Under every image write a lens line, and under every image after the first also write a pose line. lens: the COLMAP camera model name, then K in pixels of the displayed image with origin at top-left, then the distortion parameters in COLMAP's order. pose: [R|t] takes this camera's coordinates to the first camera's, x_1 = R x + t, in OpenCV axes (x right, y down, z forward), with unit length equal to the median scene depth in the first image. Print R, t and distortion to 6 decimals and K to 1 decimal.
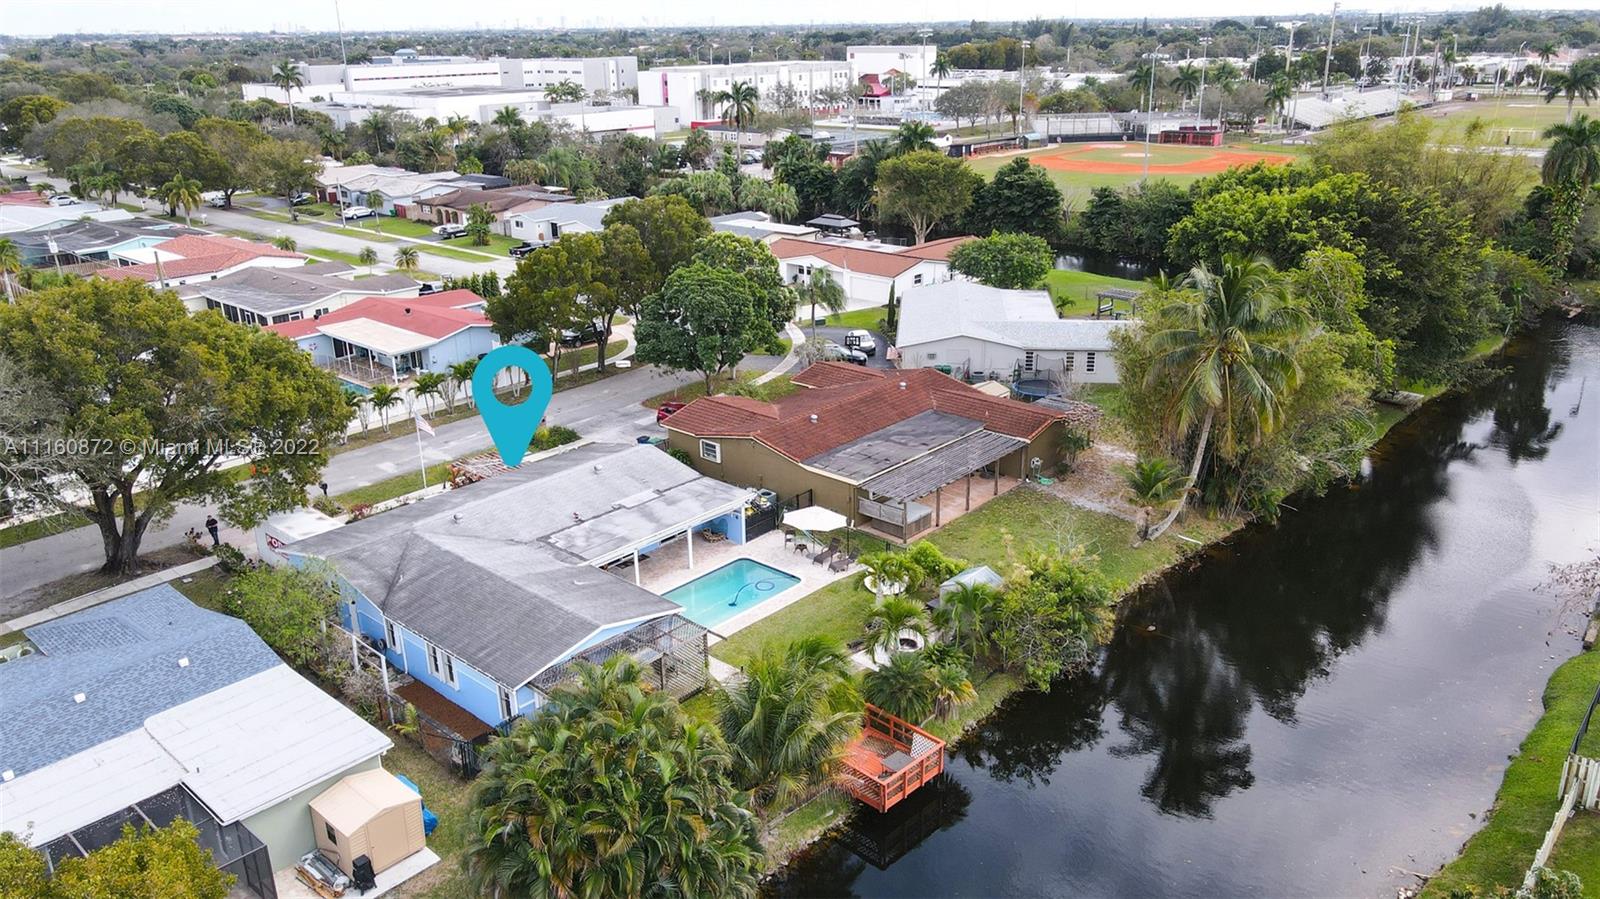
lens RADIAL K [[1183.1, 0, 800.0], [0, 1183.1, 449.5], [0, 0, 1]] dist [0.003359, 0.002738]
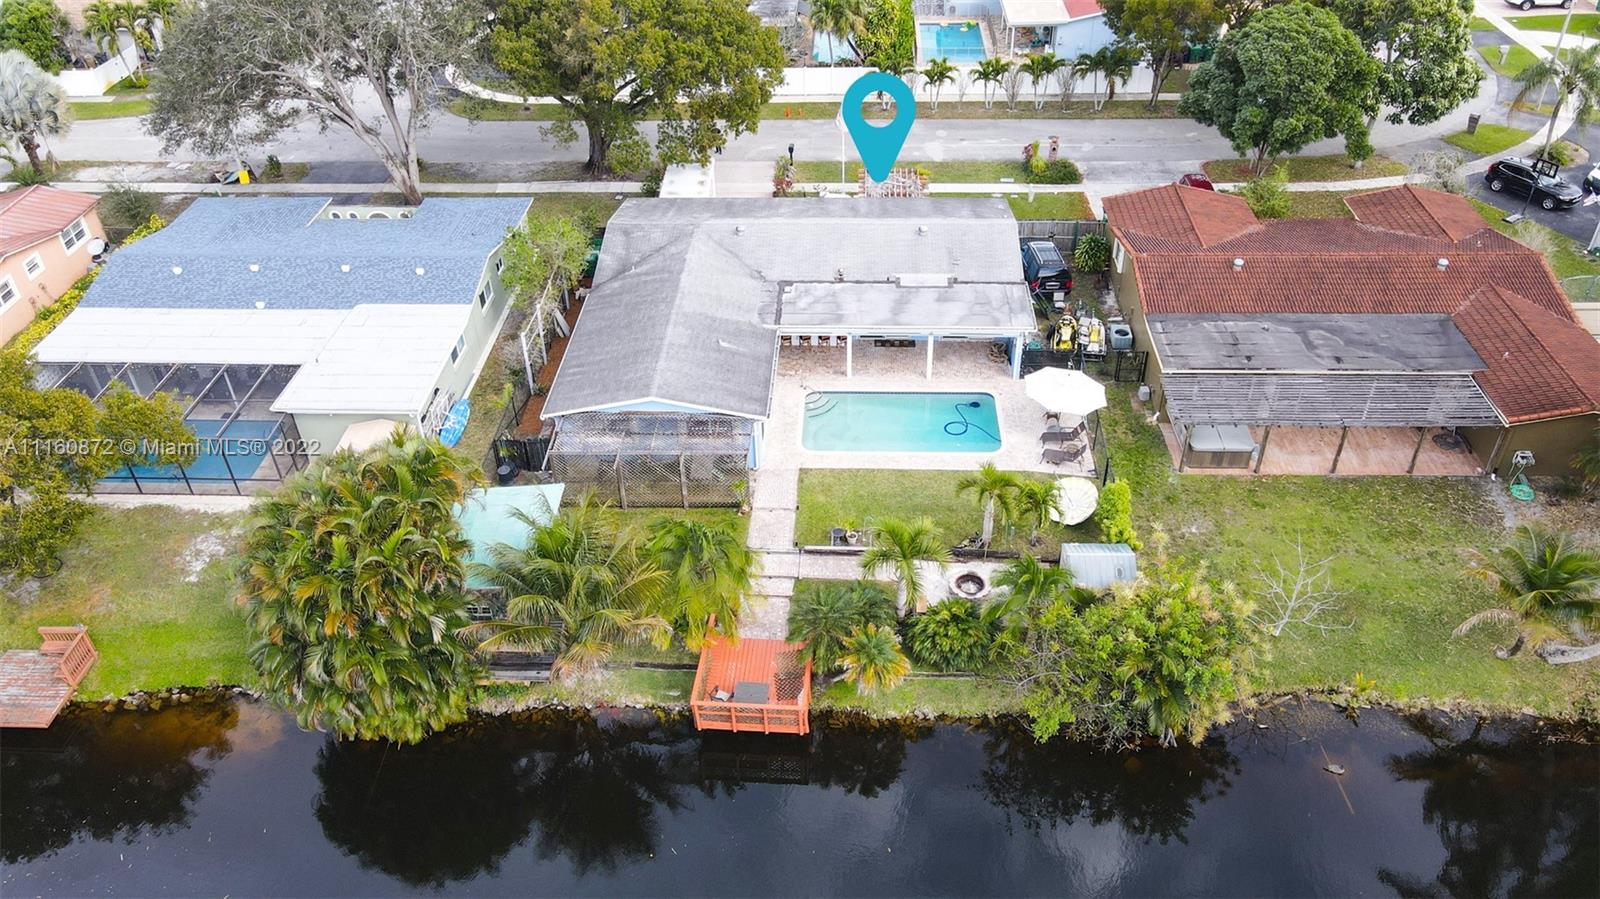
lens RADIAL K [[1183.1, 0, 800.0], [0, 1183.1, 449.5], [0, 0, 1]] dist [0.003359, 0.002738]
pose [[0.633256, 0.465427, -0.618356, 0.381709], [-0.250683, 0.879247, 0.405072, -0.169618], [0.732219, -0.101503, 0.673463, 0.321413]]
